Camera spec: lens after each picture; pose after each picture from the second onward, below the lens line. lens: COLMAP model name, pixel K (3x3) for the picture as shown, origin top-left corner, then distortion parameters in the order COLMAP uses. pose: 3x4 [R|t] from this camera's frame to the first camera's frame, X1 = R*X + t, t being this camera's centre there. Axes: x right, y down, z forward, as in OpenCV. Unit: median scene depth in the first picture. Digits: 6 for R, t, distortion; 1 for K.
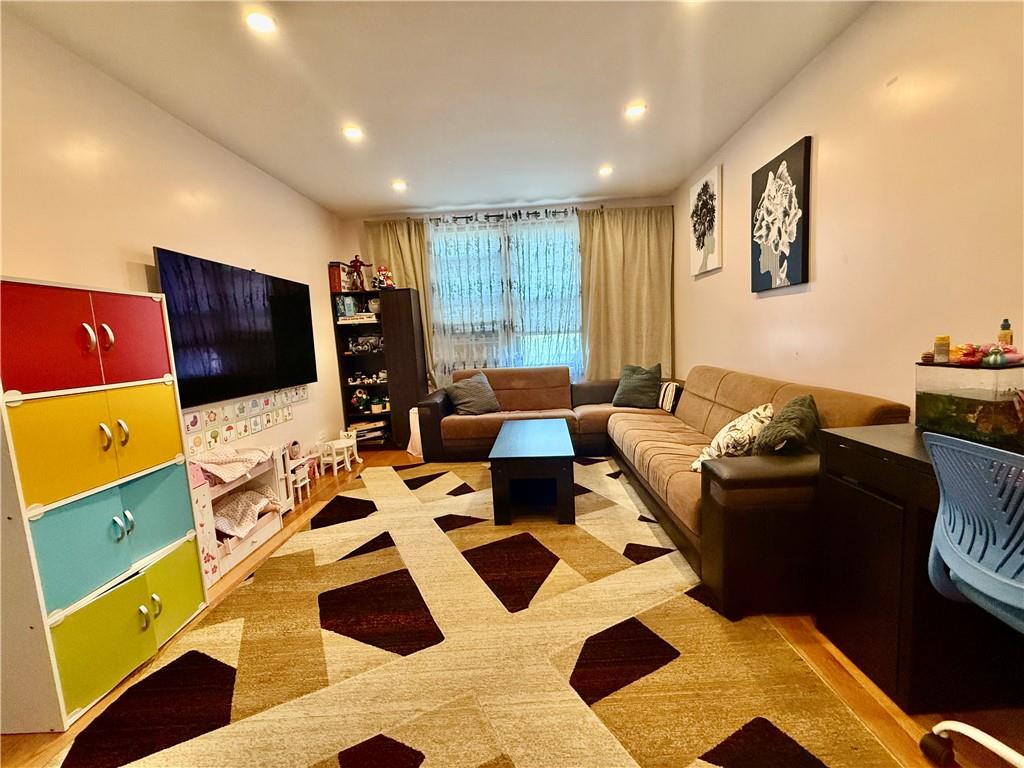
lens RADIAL K [[408.3, 0, 515.3], [0, 408.3, 384.1], [0, 0, 1]] dist [-0.001952, 0.000158]
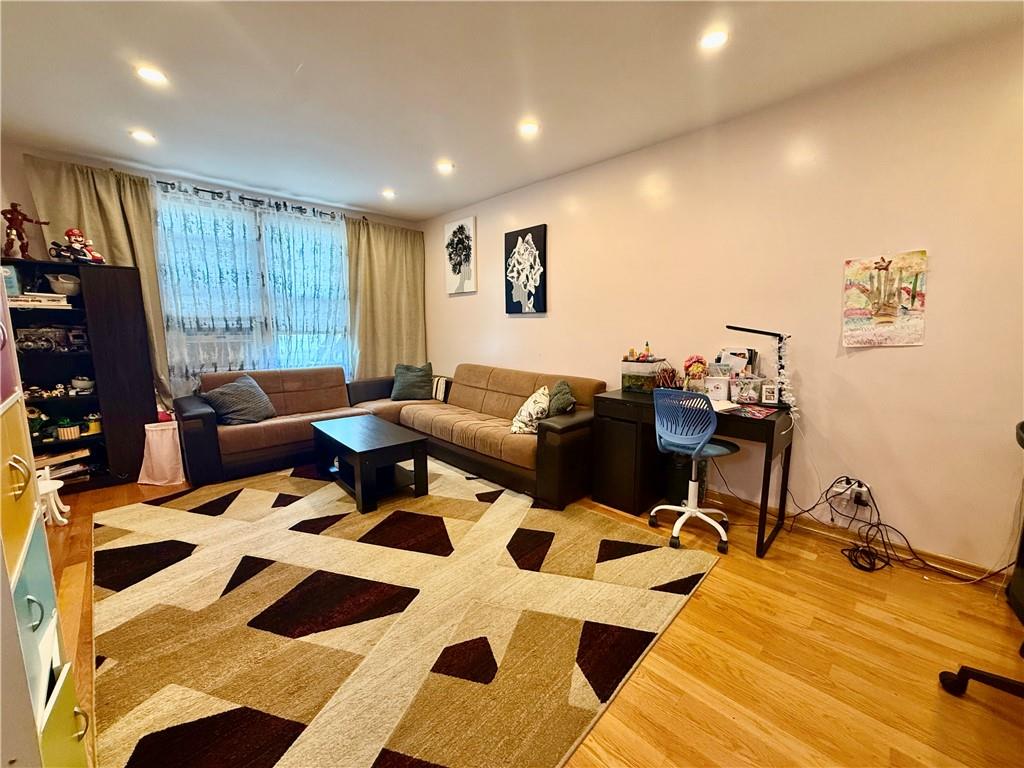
lens RADIAL K [[408.3, 0, 513.0], [0, 408.3, 383.4], [0, 0, 1]] dist [-0.001952, 0.000158]
pose [[0.694116, -0.049600, 0.718153, -0.409216], [0.048142, 0.998588, 0.022439, -0.003636], [-0.718252, 0.018998, 0.695524, -0.032275]]
